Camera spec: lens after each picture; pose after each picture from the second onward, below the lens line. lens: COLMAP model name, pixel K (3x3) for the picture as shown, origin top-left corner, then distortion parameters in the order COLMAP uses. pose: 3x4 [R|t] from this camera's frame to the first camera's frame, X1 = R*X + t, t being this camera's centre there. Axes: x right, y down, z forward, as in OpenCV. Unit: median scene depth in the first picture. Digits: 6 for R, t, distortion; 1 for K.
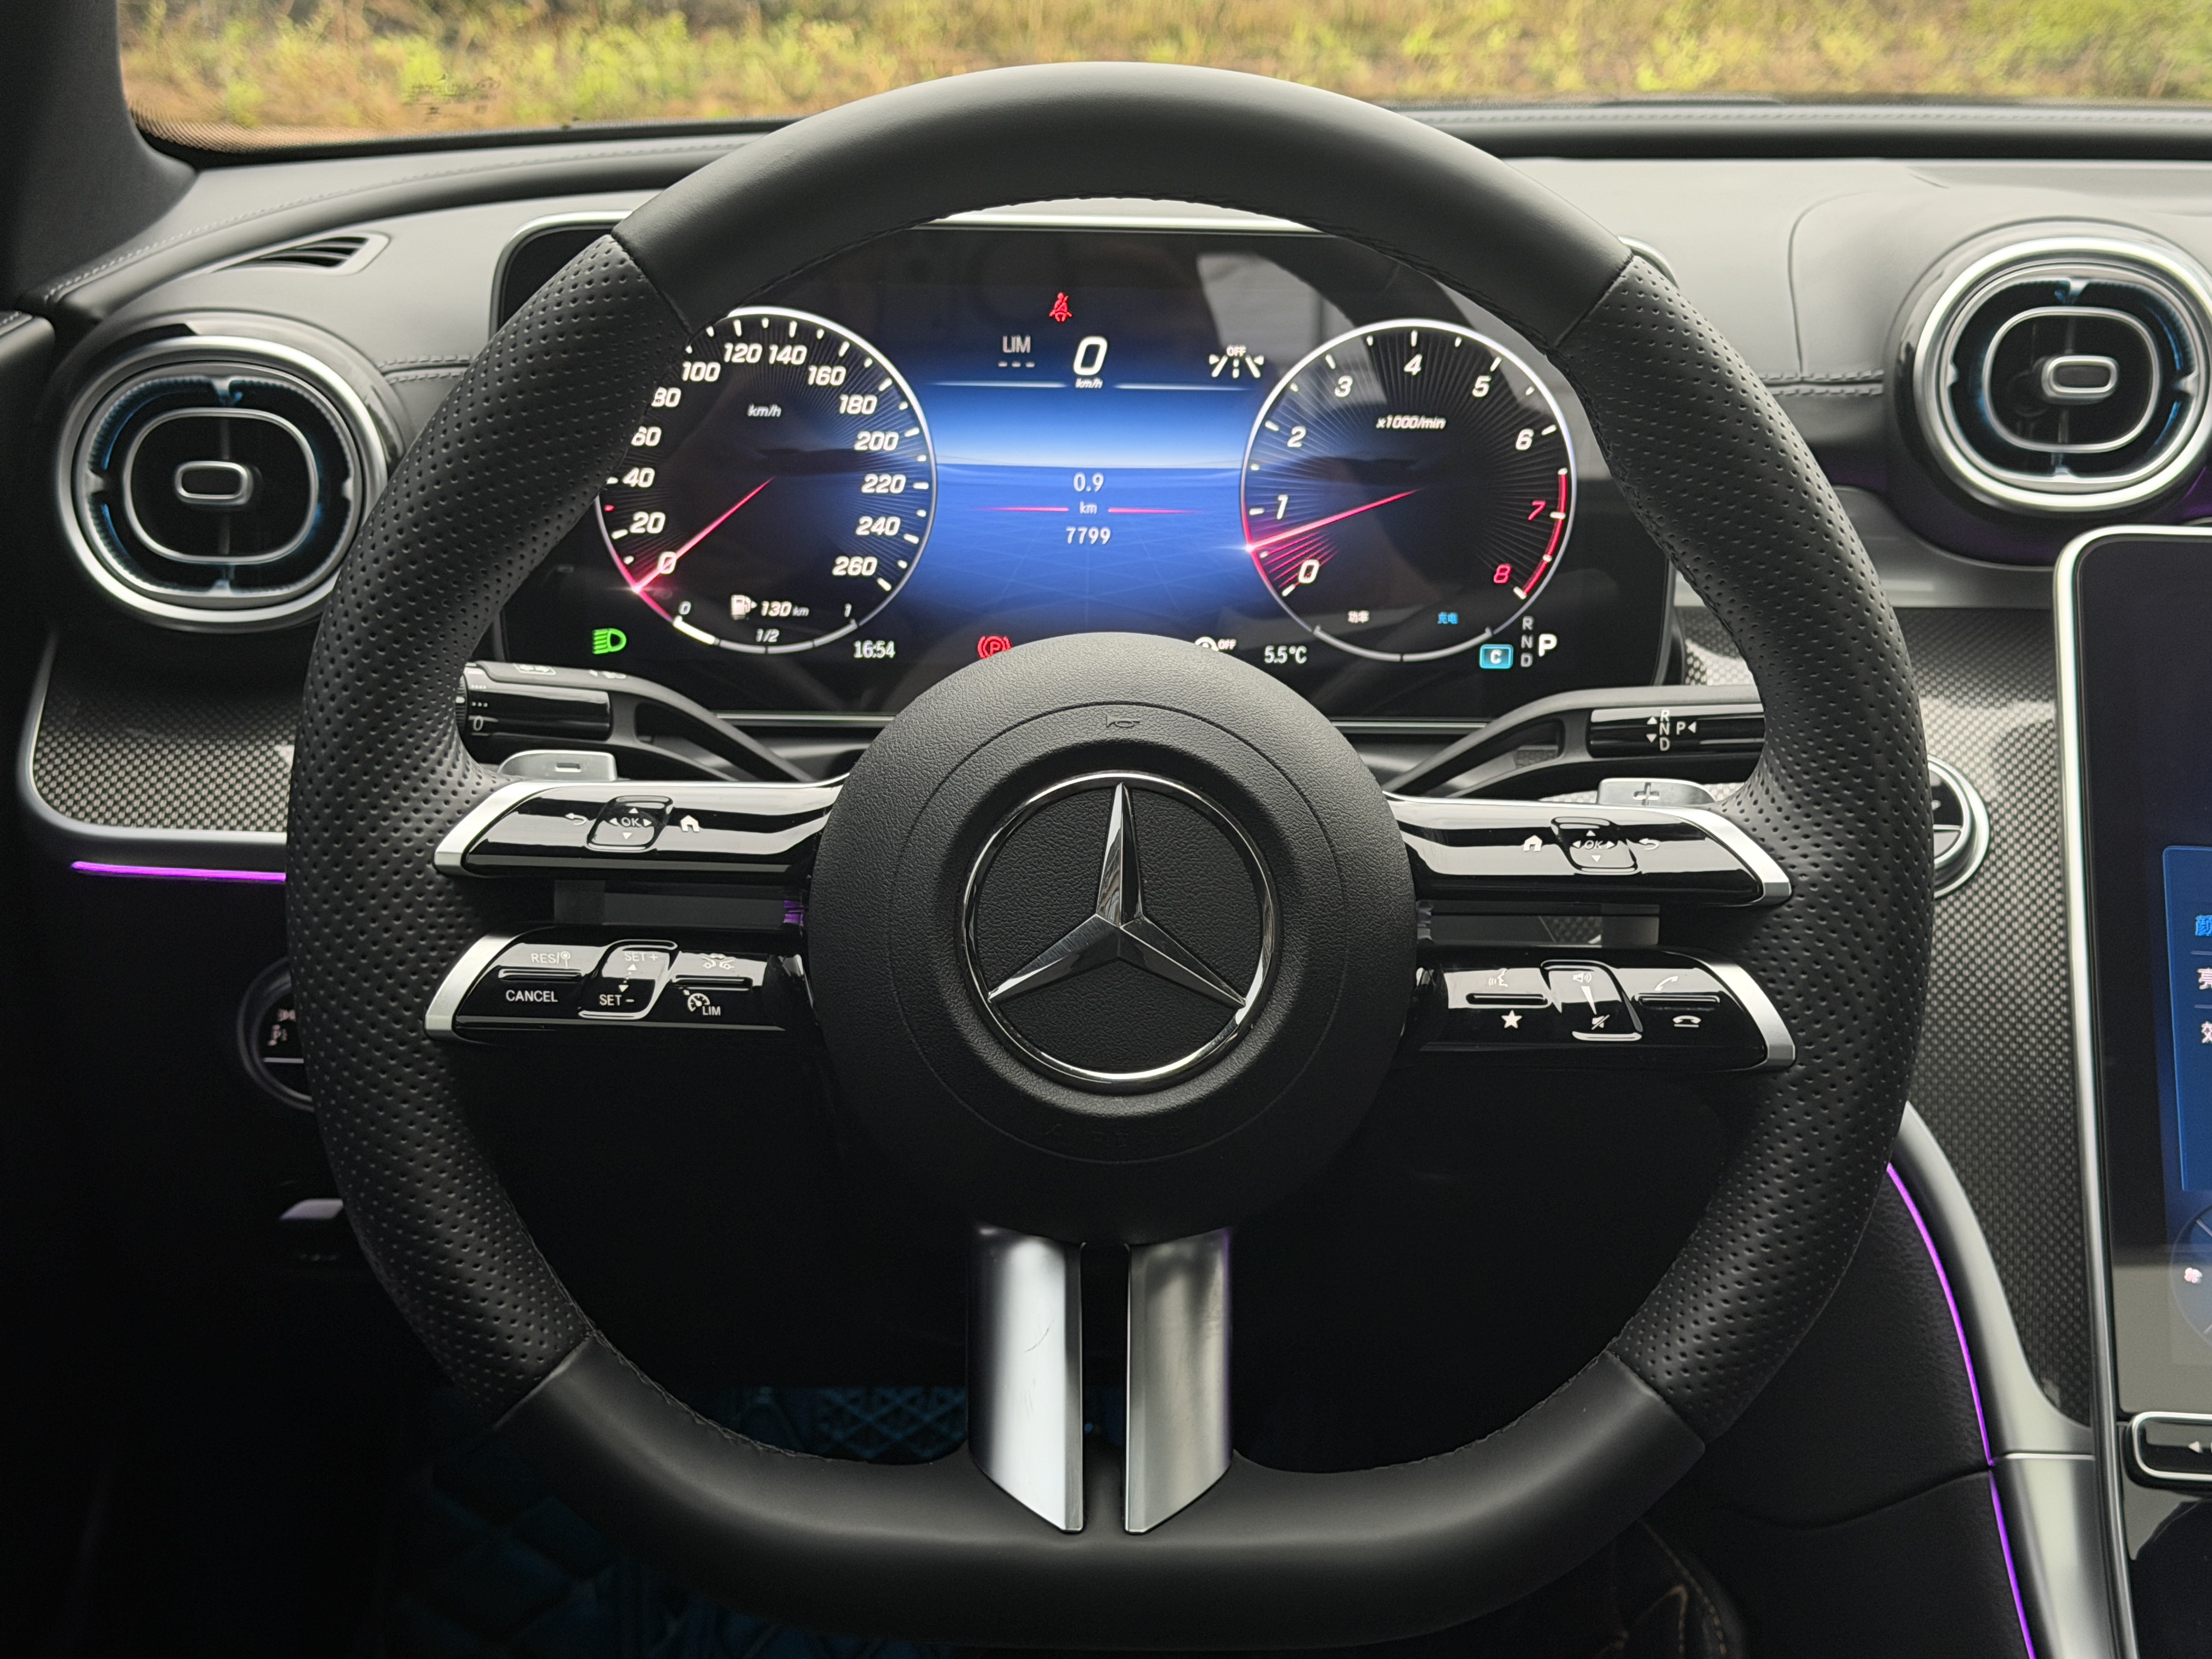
lens RADIAL K [[3281.4, 0, 1155.7], [0, 3281.4, 828.5], [0, 0, 1]] dist [0.151897, 0.000000]
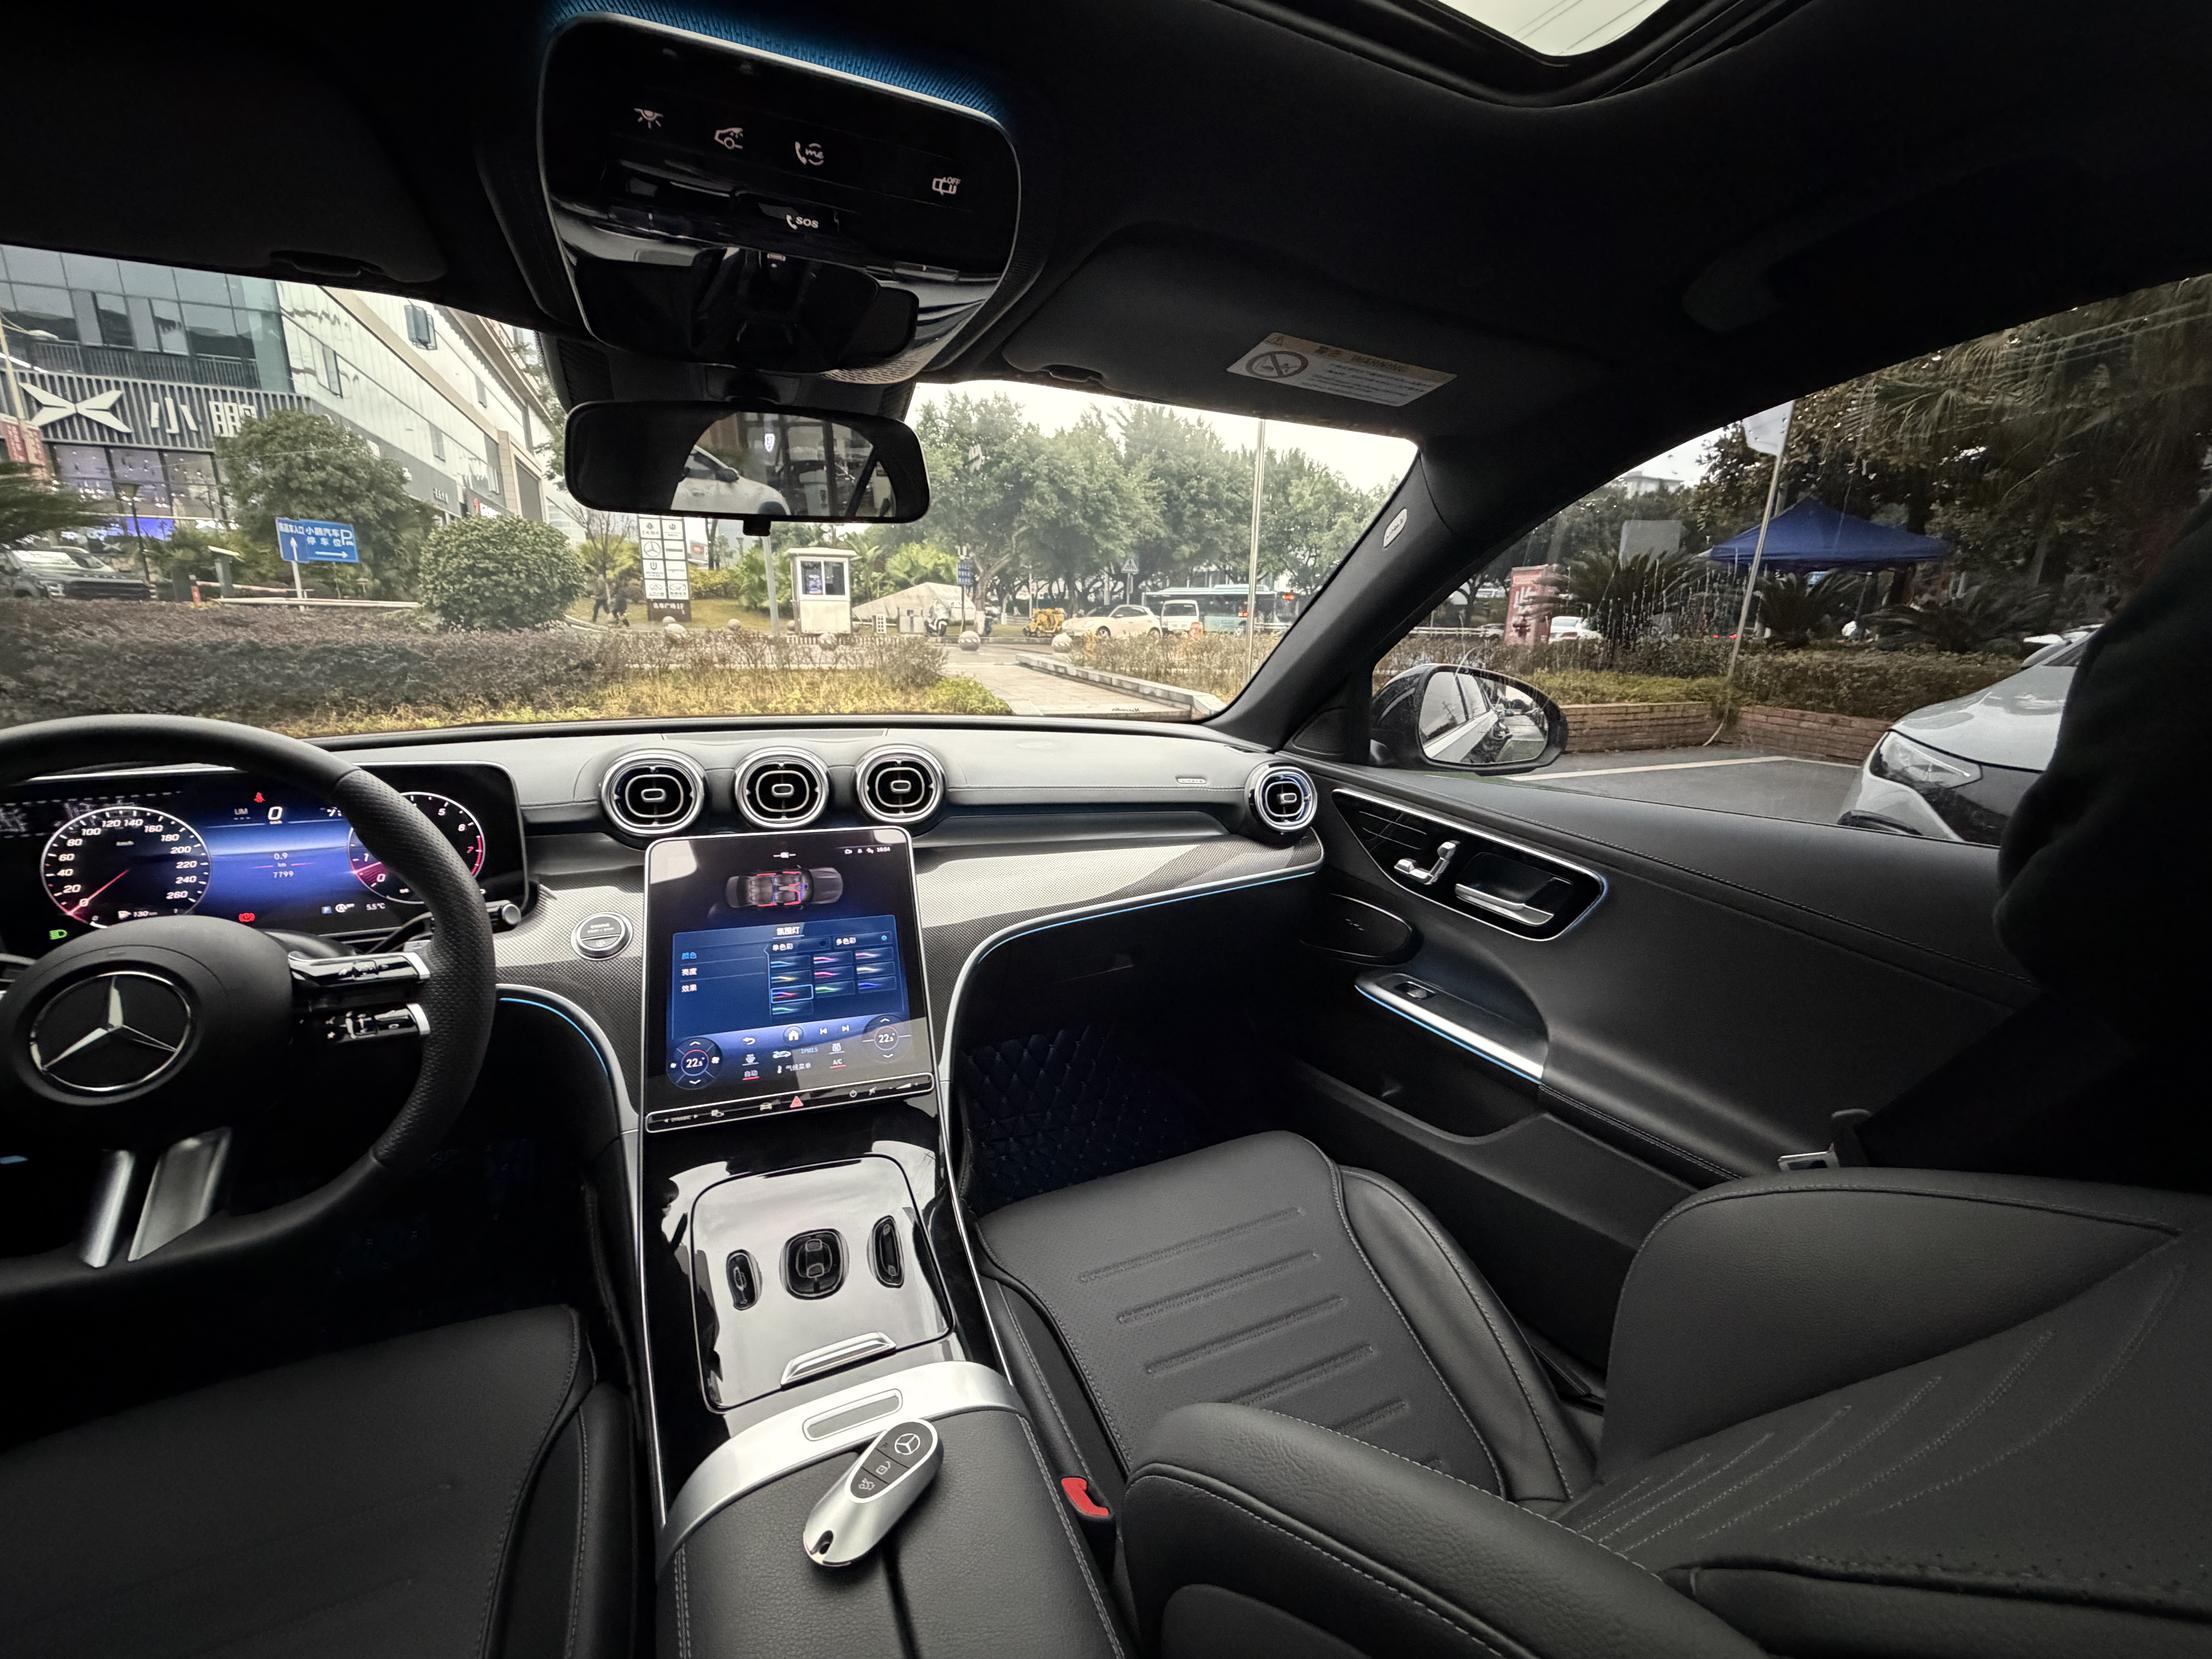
lens RADIAL K [[885.0, 0, 1098.9], [0, 885.0, 827.1], [0, 0, 1]] dist [0.000694, -0.000140]
pose [[0.929840, -0.094344, 0.355665, 0.372461], [0.126015, 0.989770, -0.066902, 0.011621], [-0.345714, 0.107027, 0.932216, 0.027830]]
